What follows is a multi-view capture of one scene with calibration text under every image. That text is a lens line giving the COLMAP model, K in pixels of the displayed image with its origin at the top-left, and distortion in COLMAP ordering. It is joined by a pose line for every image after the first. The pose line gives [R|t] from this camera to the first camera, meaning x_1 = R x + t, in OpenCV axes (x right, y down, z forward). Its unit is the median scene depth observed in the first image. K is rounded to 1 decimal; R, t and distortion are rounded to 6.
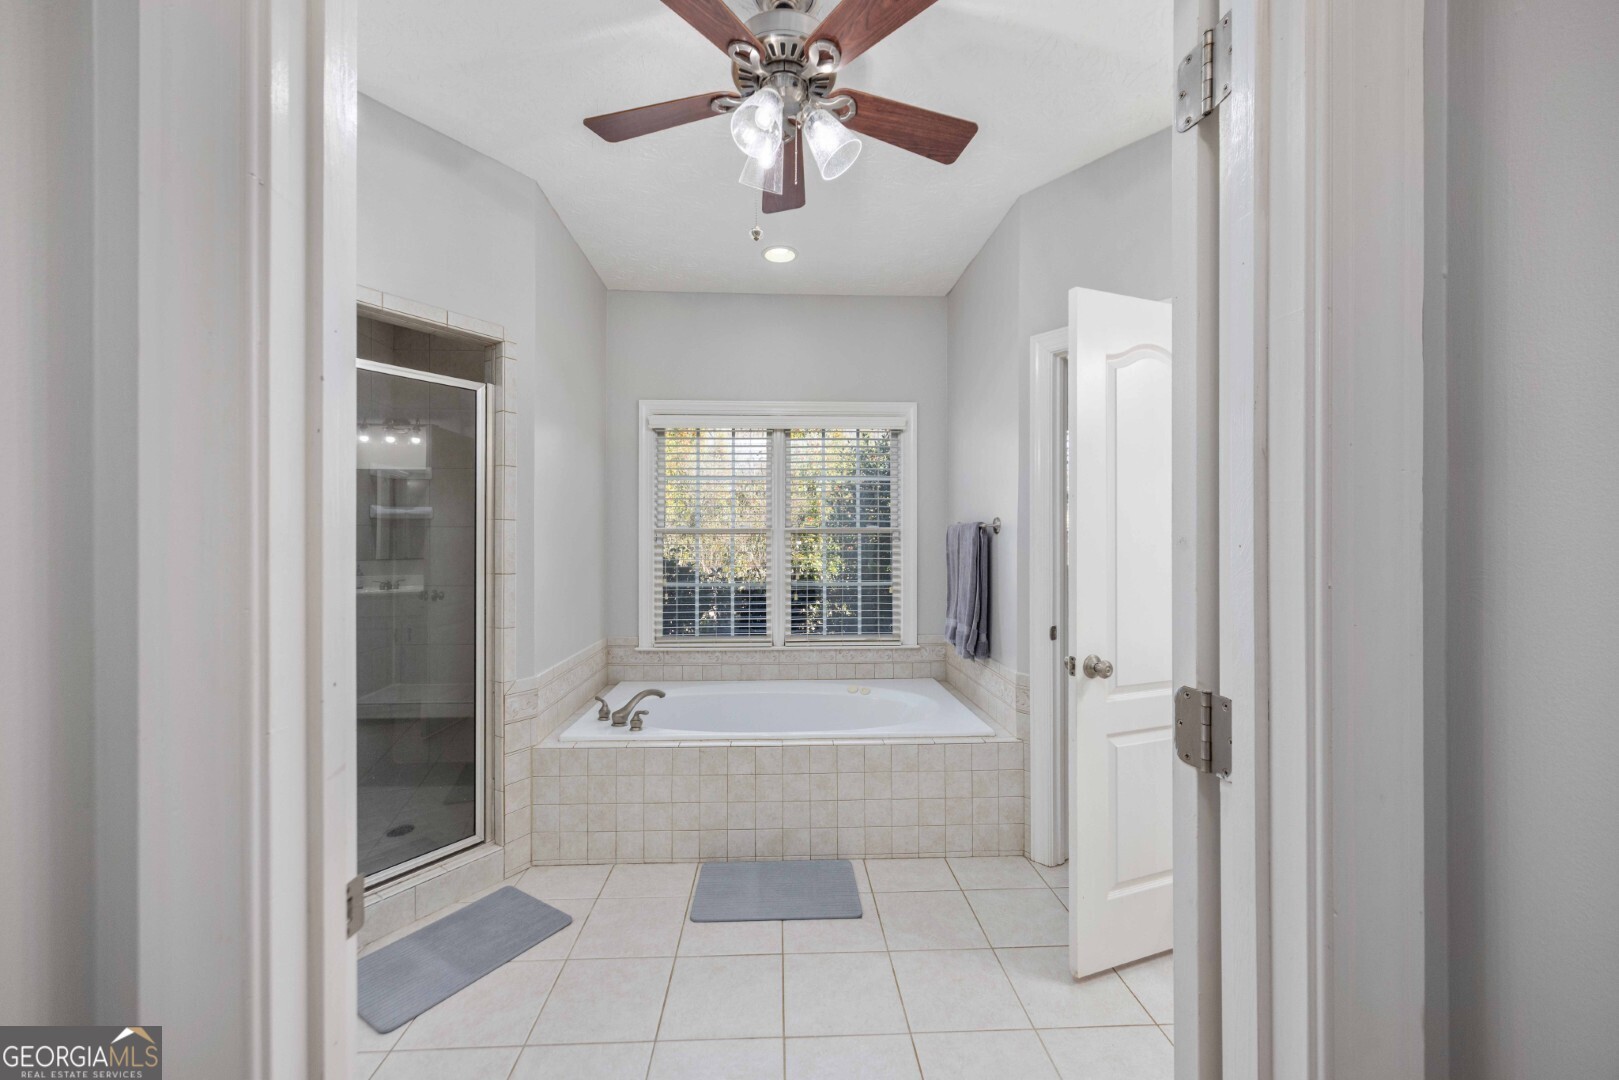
lens RADIAL K [[642.2, 0, 814.9], [0, 642.2, 536.7], [0, 0, 1]] dist [0.001582, 0.000231]
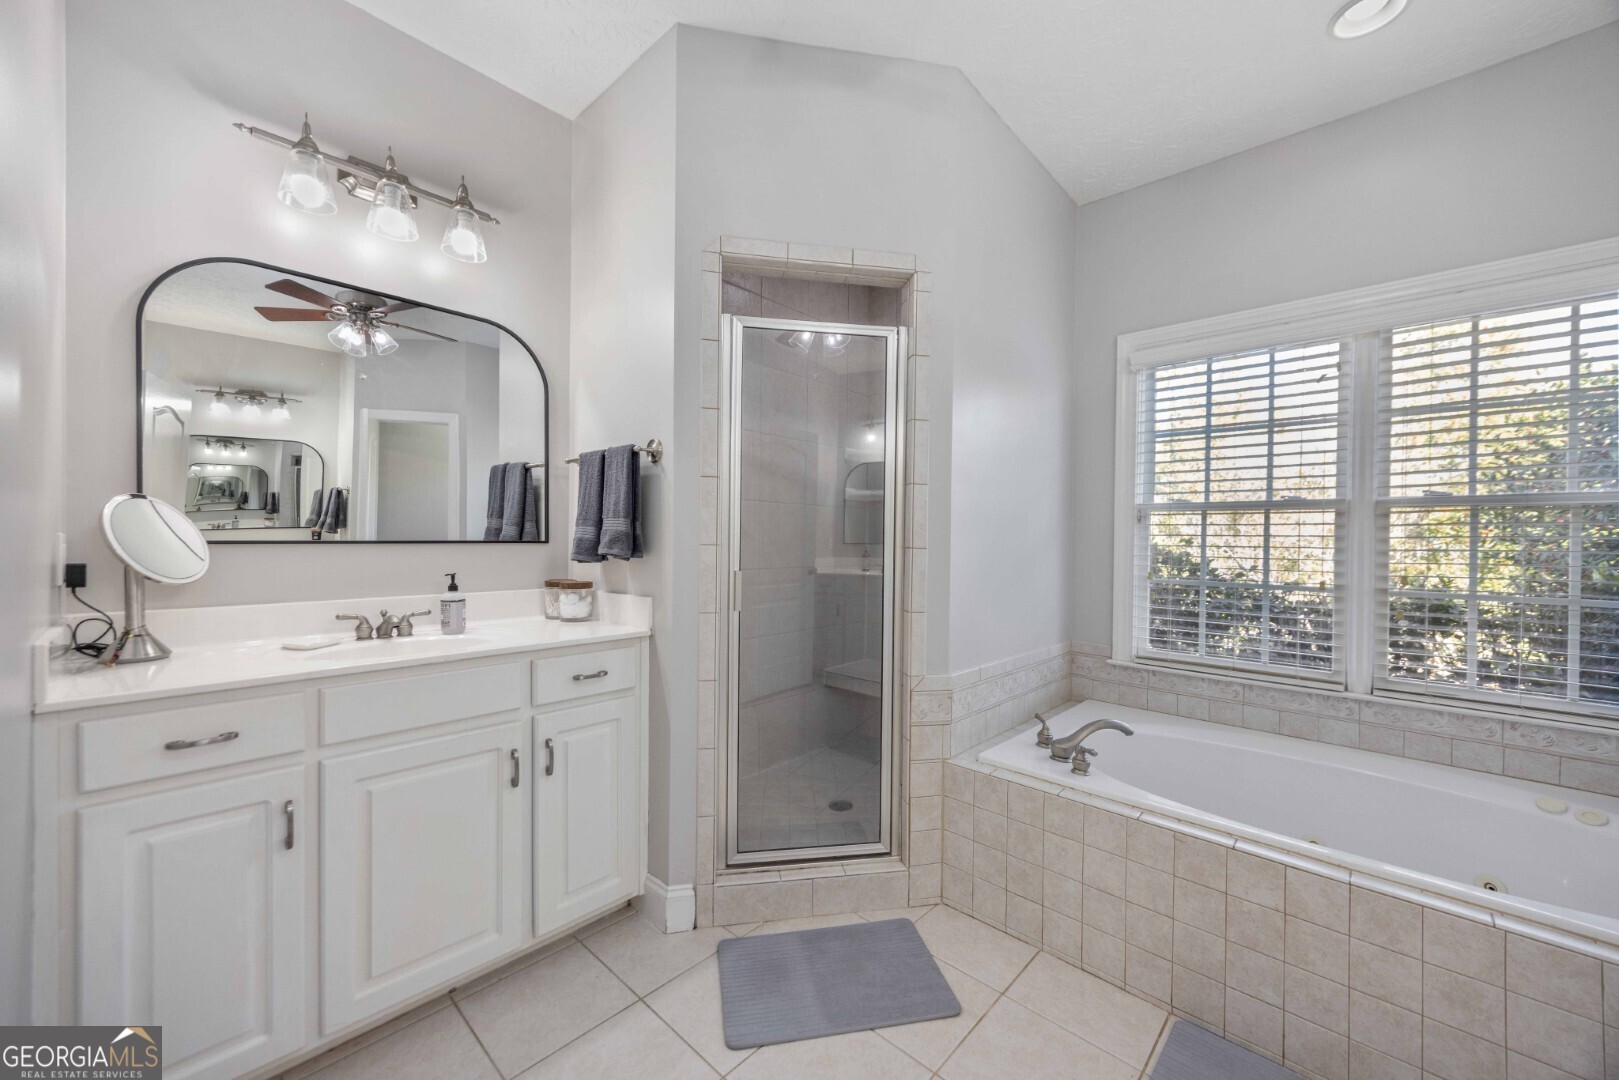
lens RADIAL K [[618.0, 0, 799.7], [0, 618.0, 541.3], [0, 0, 1]] dist [-0.000129, 0.000462]
pose [[0.685490, 0.013626, -0.727955, 0.006501], [-0.011872, 0.999901, 0.007537, 0.042439], [0.727985, 0.003476, 0.685584, 0.314966]]
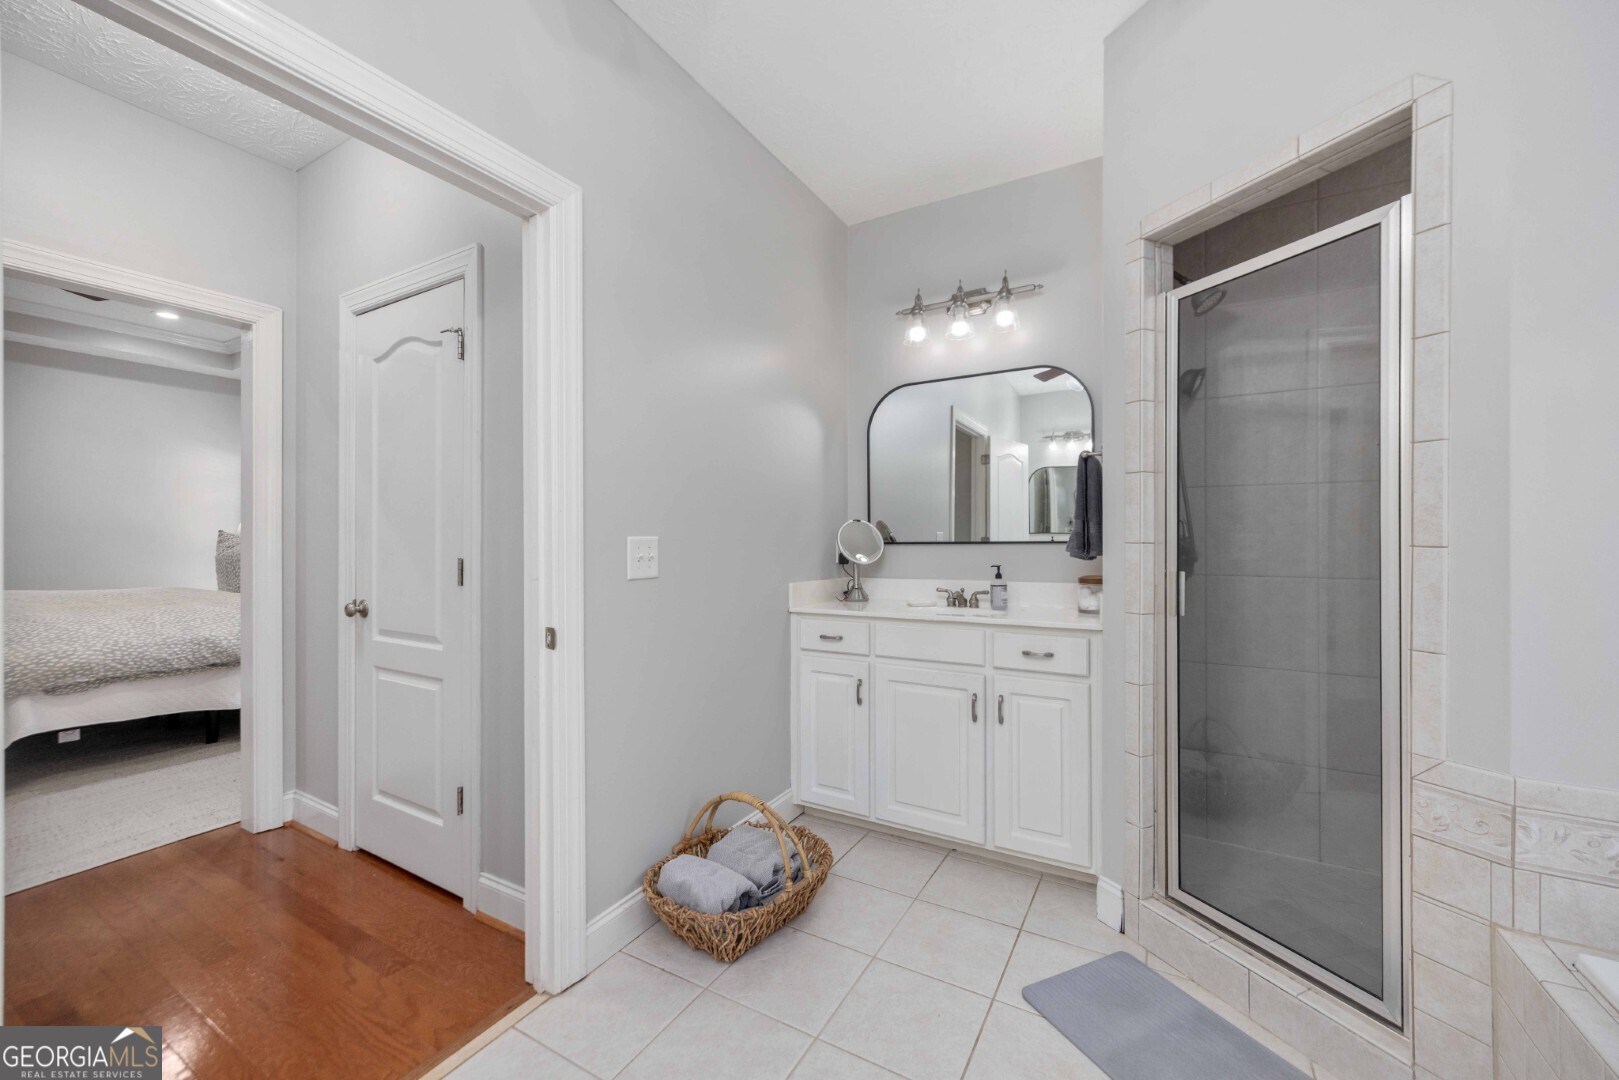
lens RADIAL K [[618.0, 0, 799.7], [0, 618.0, 541.3], [0, 0, 1]] dist [-0.000129, 0.000462]
pose [[-0.553673, 0.005158, -0.832718, 0.202394], [0.003565, 0.999986, 0.003824, 0.047127], [0.832726, -0.000851, -0.553684, 0.816397]]
